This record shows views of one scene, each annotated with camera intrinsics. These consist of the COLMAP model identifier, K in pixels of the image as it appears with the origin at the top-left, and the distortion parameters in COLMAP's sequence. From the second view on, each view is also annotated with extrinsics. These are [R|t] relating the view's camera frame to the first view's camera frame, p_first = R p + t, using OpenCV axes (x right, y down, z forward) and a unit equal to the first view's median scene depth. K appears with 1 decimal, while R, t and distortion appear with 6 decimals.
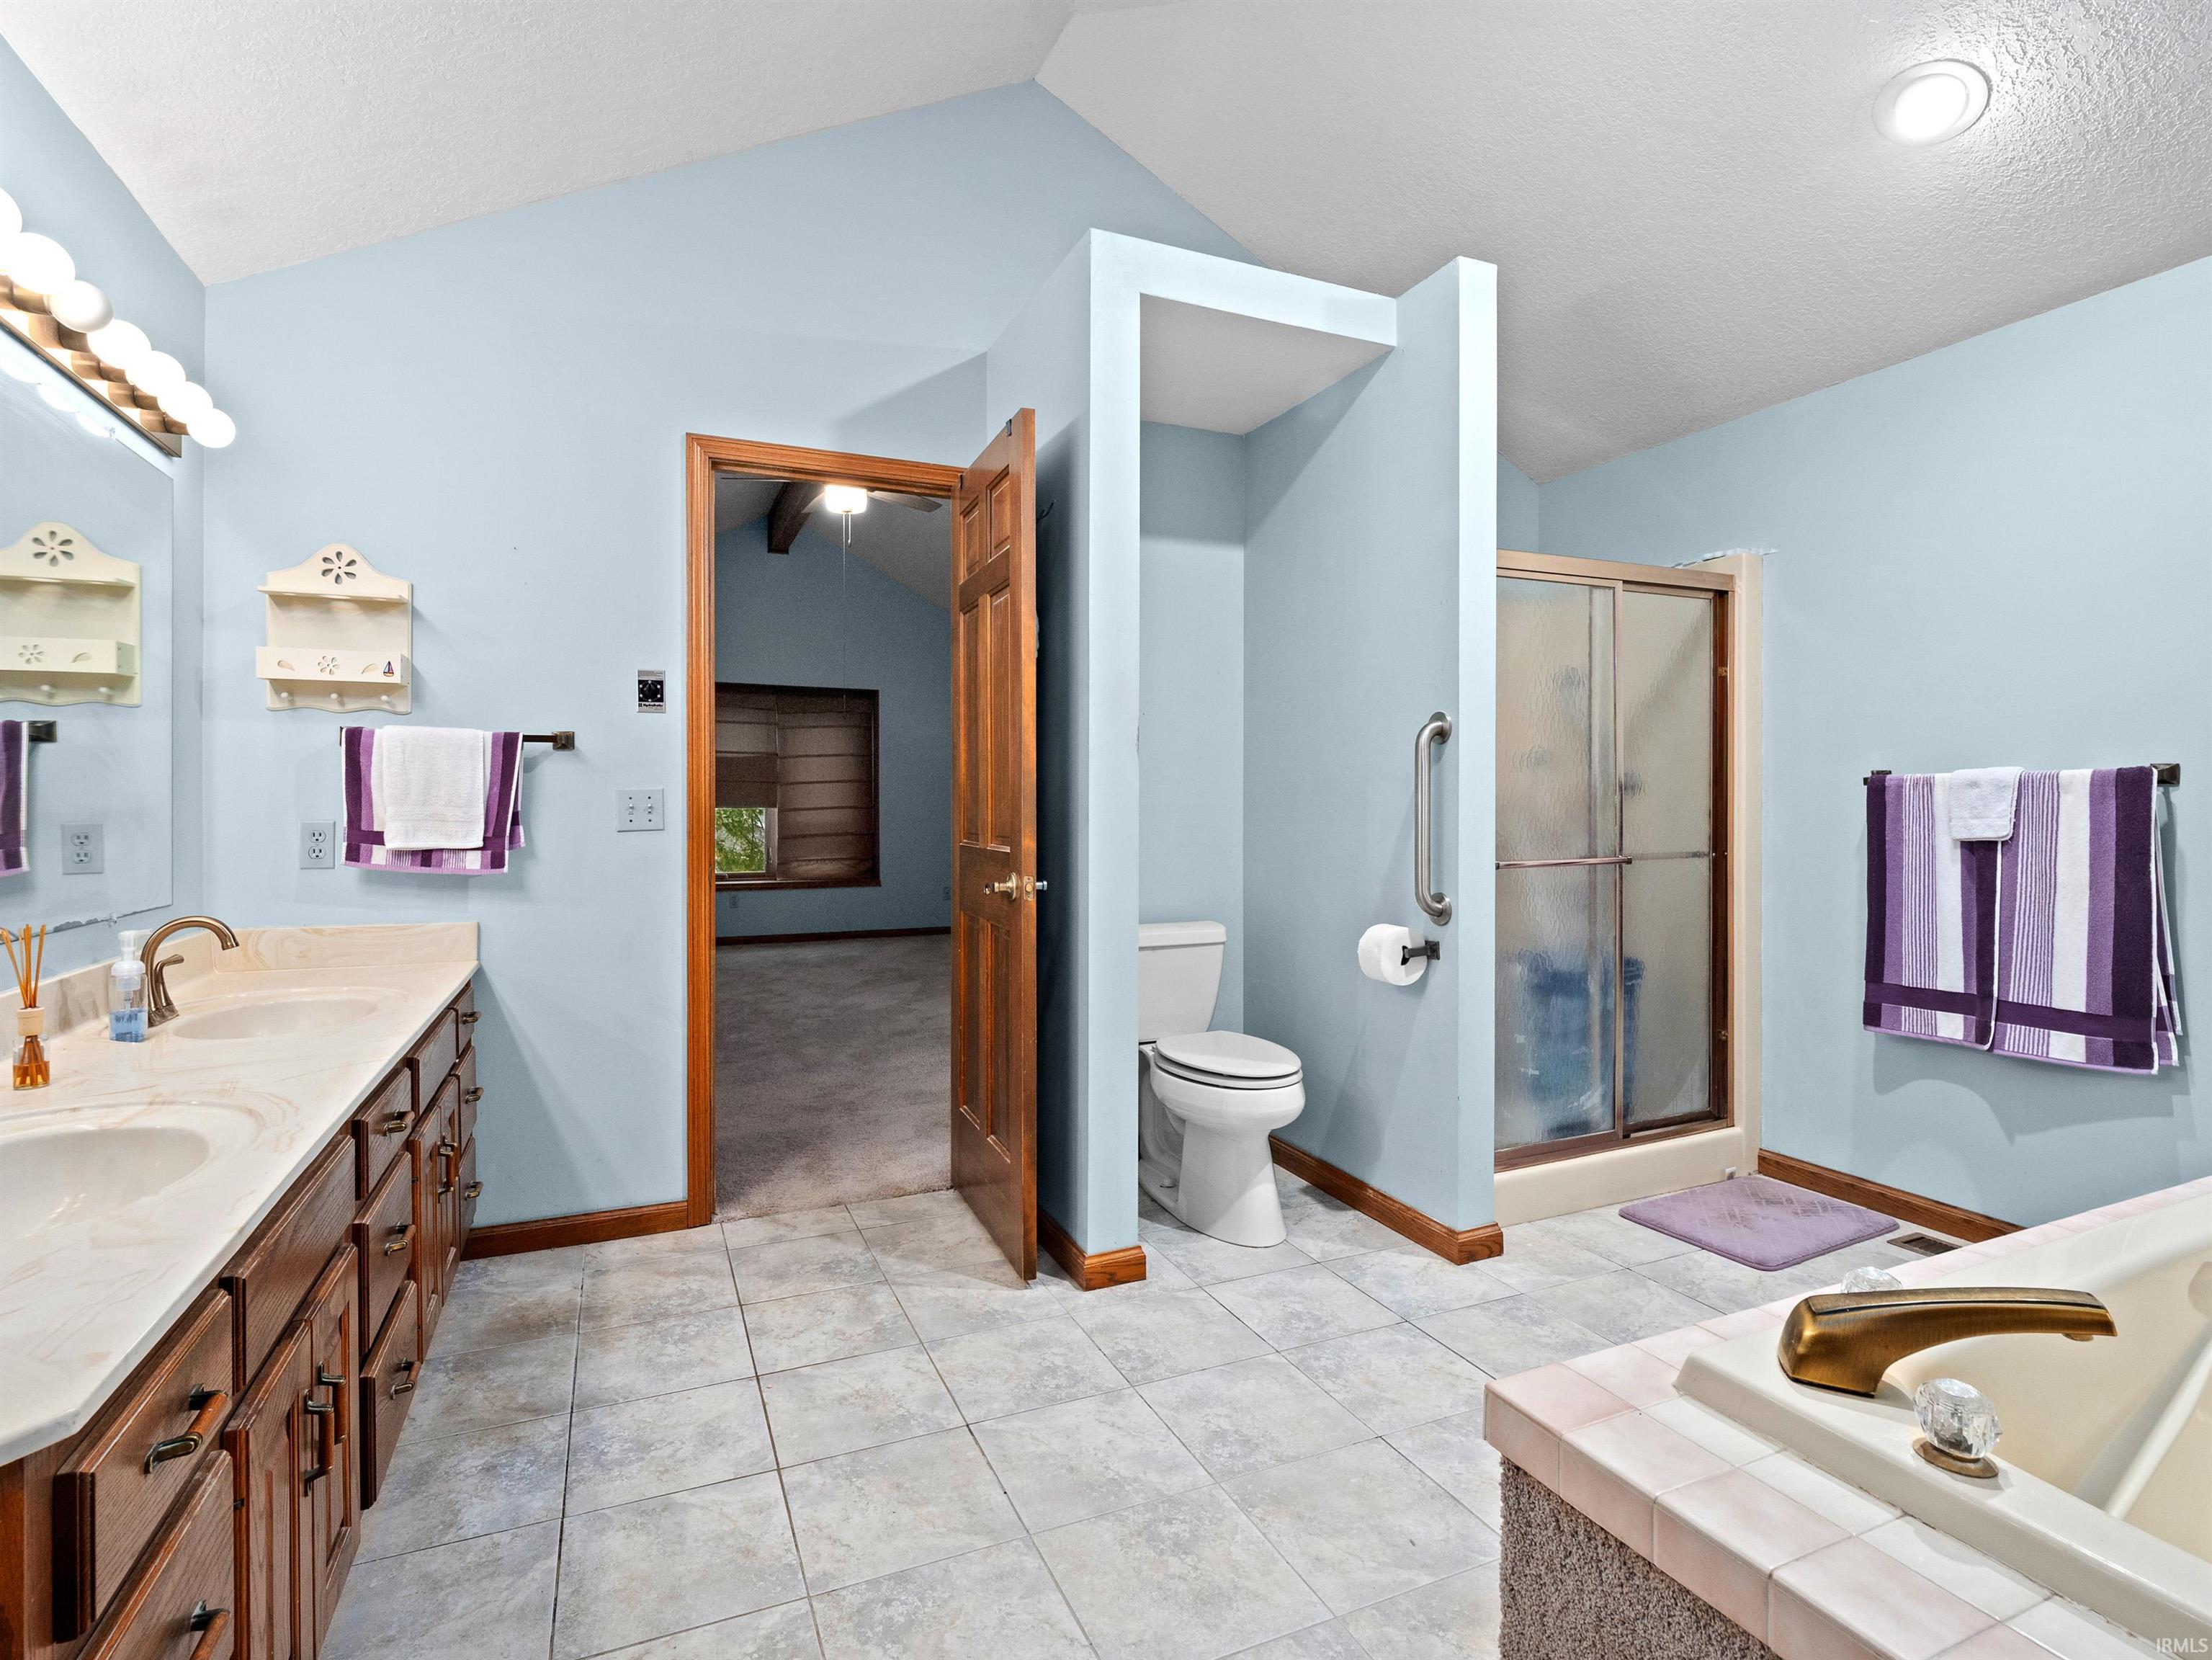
lens RADIAL K [[1068.4, 0, 1106.0], [0, 1068.4, 830.0], [0, 0, 1]] dist [0.020077, -0.015699]
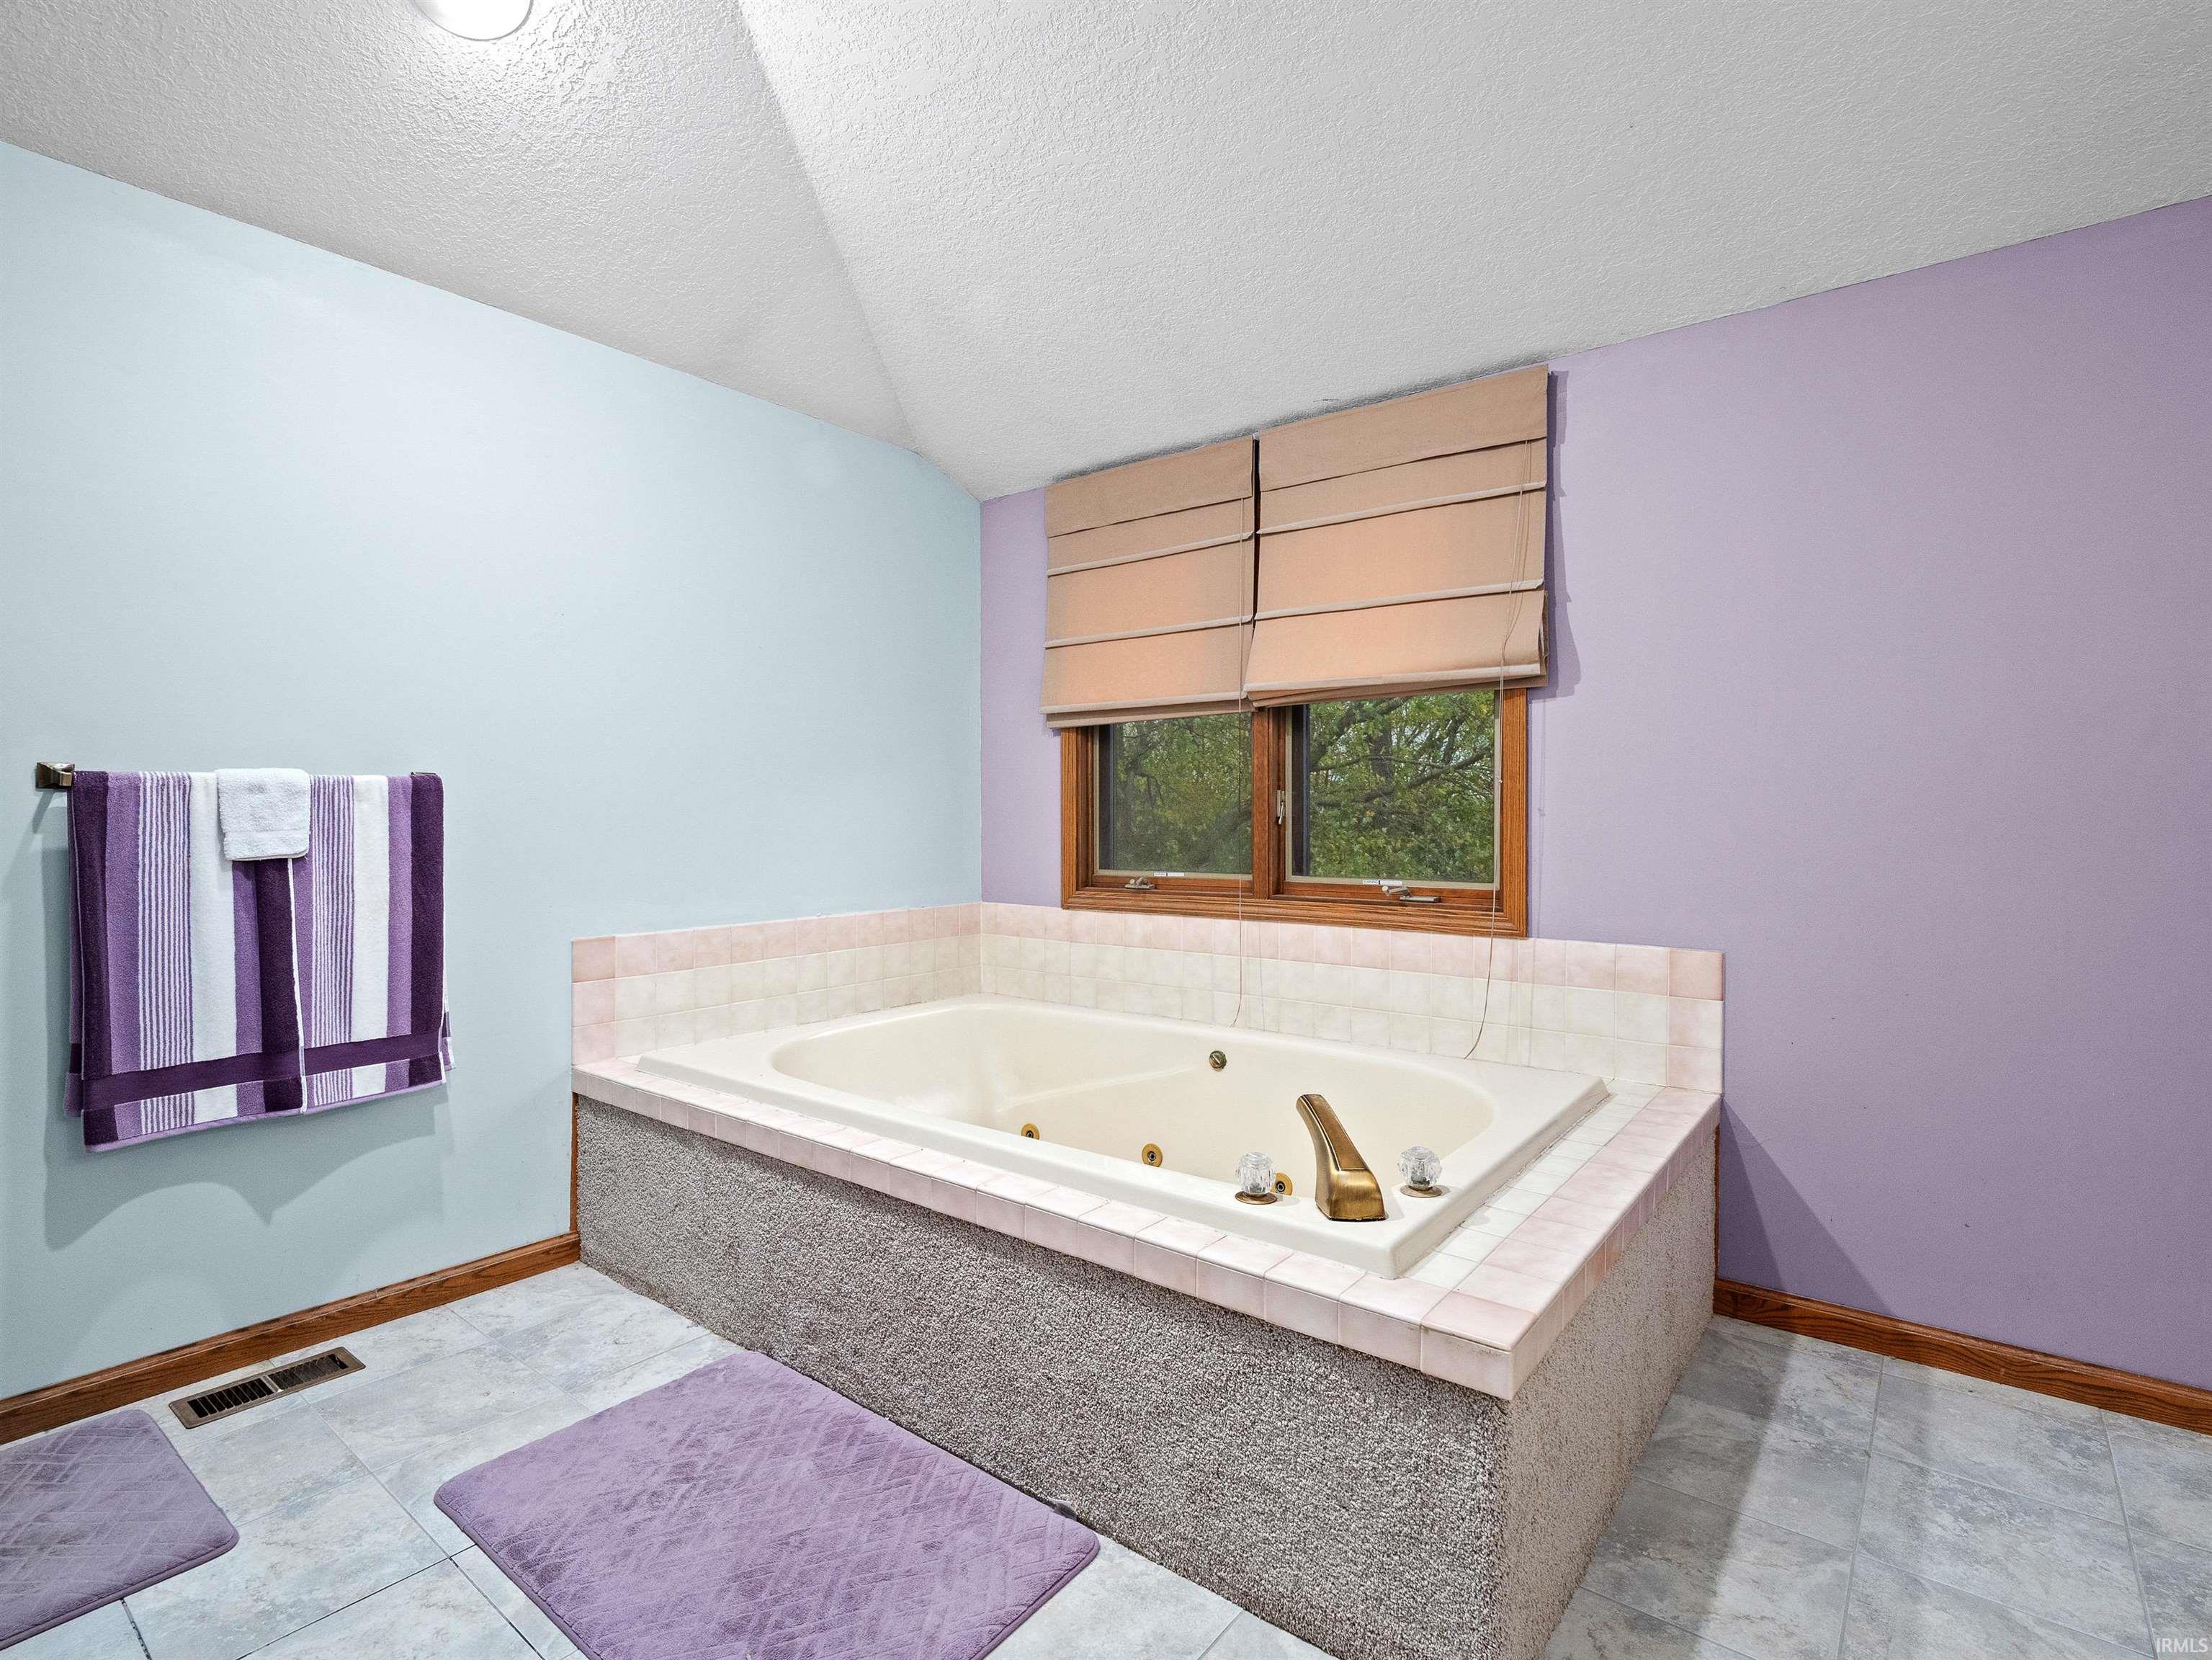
lens RADIAL K [[1068.4, 0, 1106.0], [0, 1068.4, 830.0], [0, 0, 1]] dist [0.020077, -0.015699]
pose [[-0.463659, -0.013922, 0.885905, -0.188735], [0.017620, 0.999534, 0.024930, -0.021063], [-0.885839, 0.027169, -0.463197, 0.832461]]
